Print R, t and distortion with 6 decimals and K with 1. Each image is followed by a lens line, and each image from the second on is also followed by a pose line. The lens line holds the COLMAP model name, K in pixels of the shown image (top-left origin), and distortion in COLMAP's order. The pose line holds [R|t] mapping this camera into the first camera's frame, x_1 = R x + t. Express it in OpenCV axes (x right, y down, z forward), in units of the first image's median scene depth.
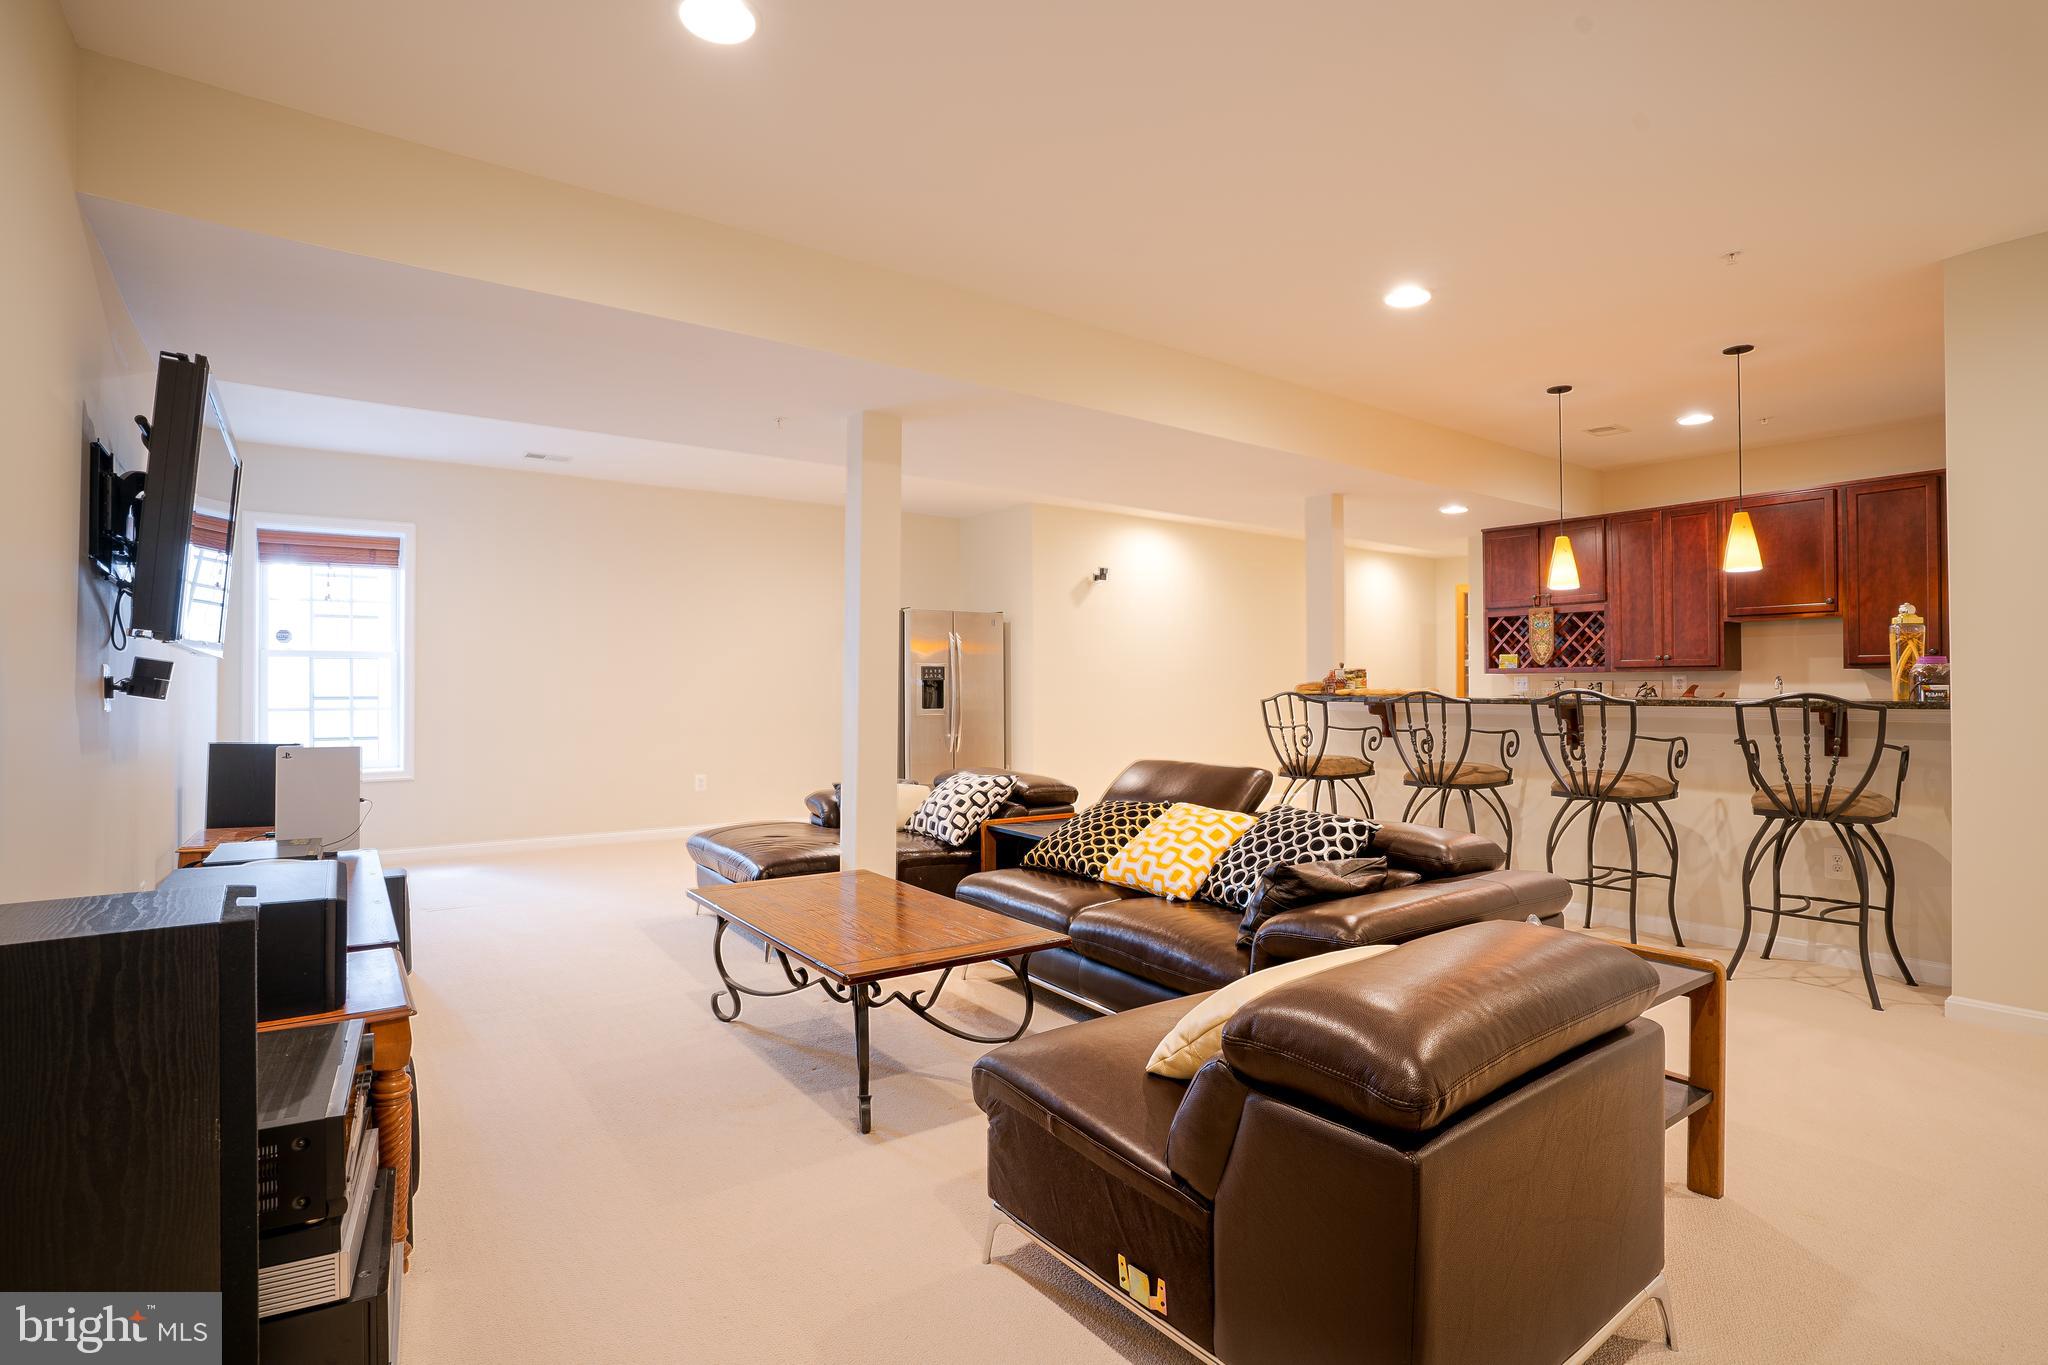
lens RADIAL K [[1009.6, 0, 1024.0], [0, 1009.6, 682.5], [0, 0, 1]] dist [-0.077115, 0.032822]
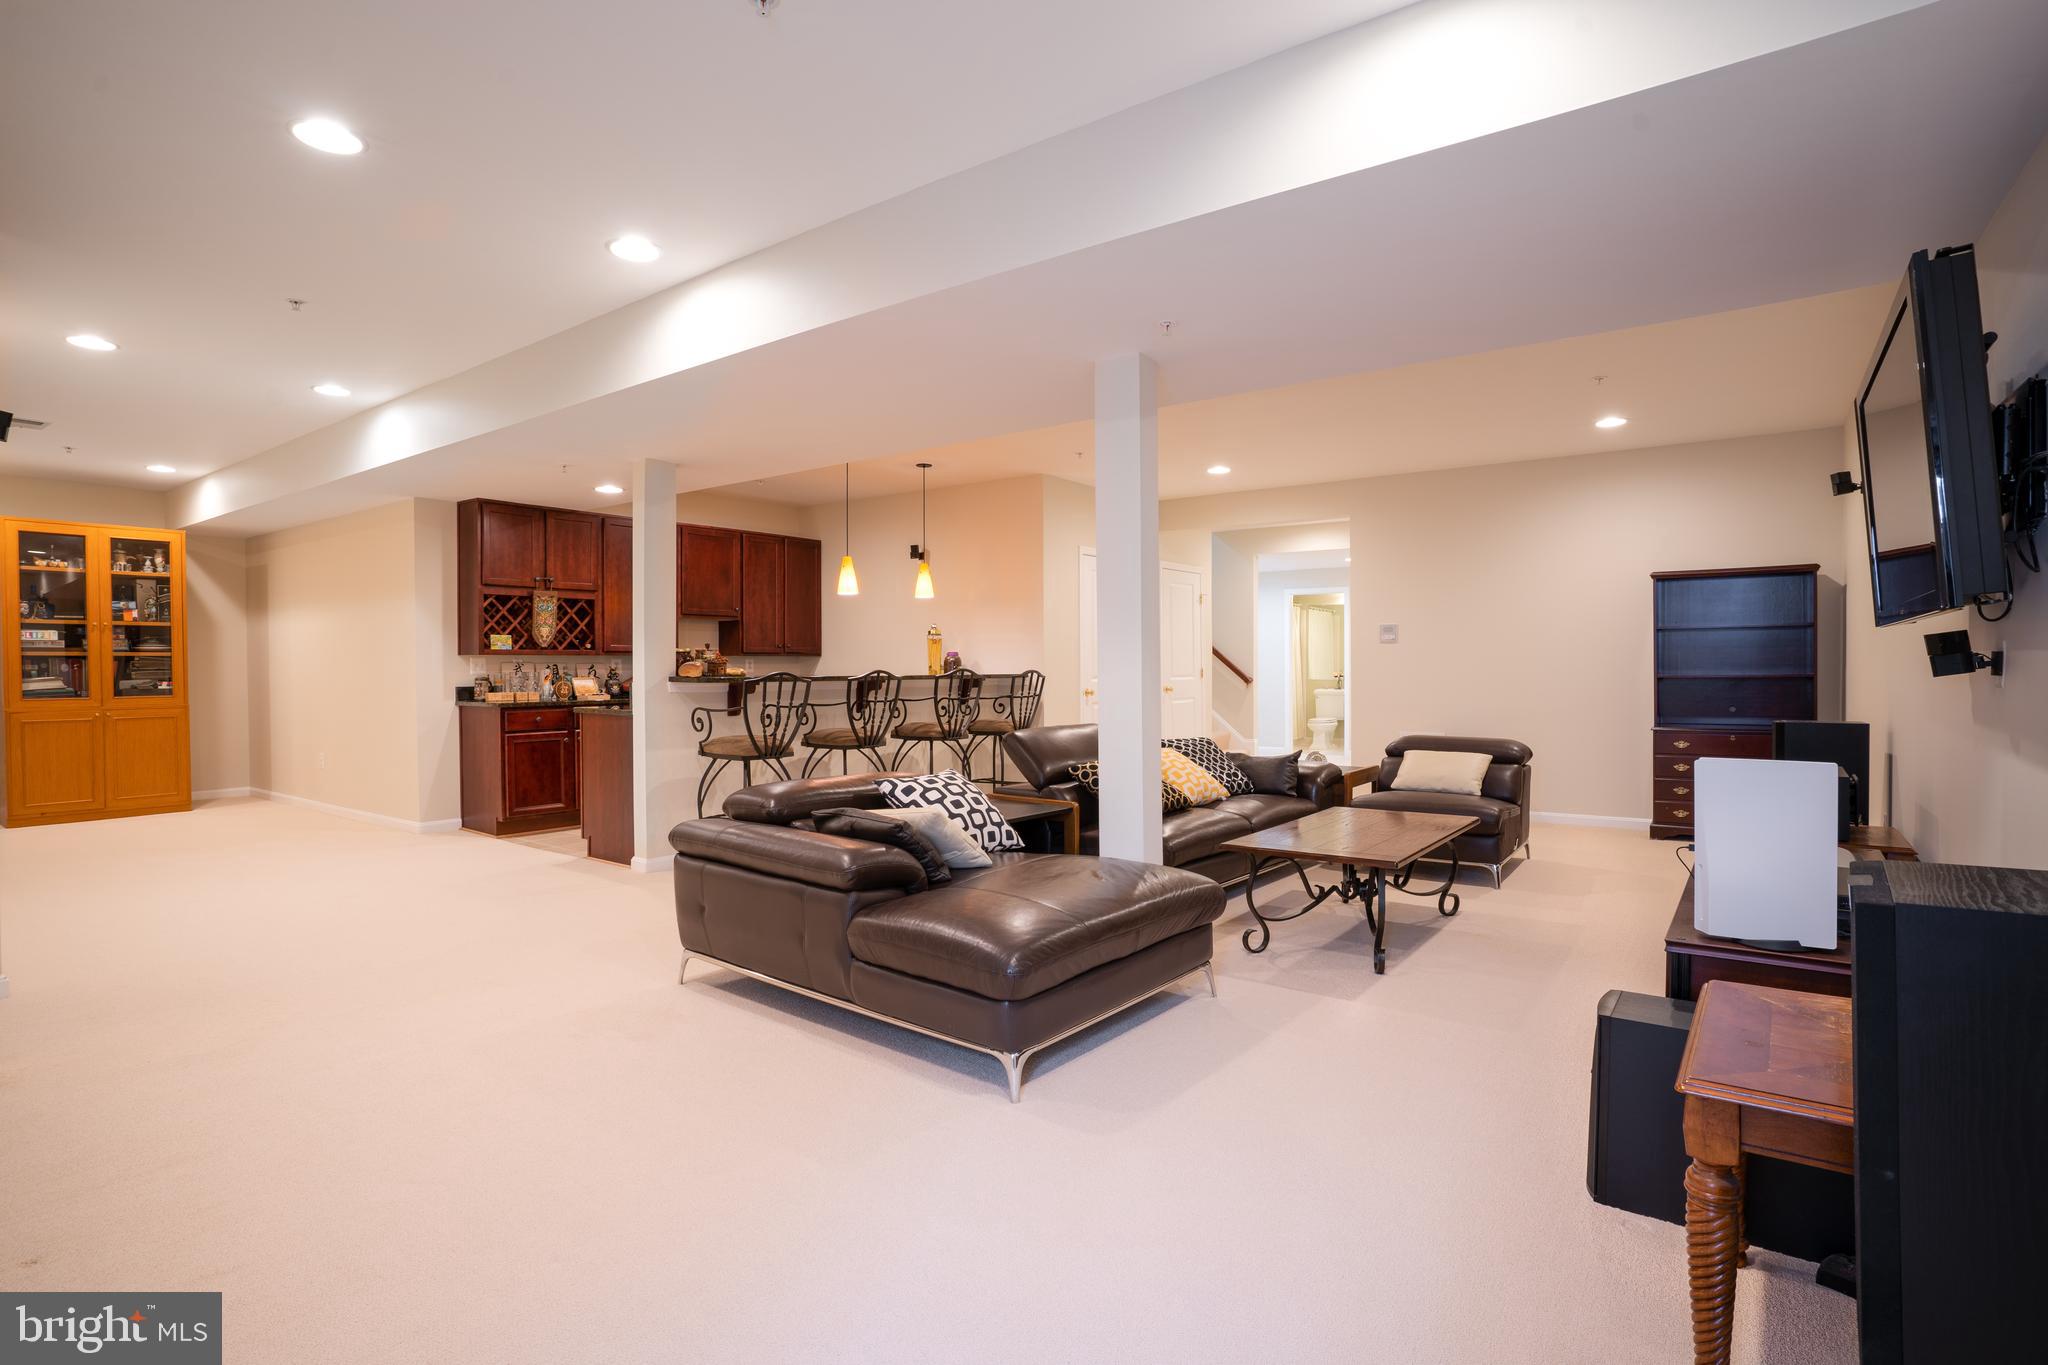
lens RADIAL K [[1009.6, 0, 1024.0], [0, 1009.6, 682.5], [0, 0, 1]] dist [-0.077115, 0.032822]
pose [[-0.301760, -0.012492, 0.953302, -0.665550], [-0.000812, 0.999917, 0.012846, 0.005116], [-0.953383, 0.003103, -0.301746, 0.932017]]
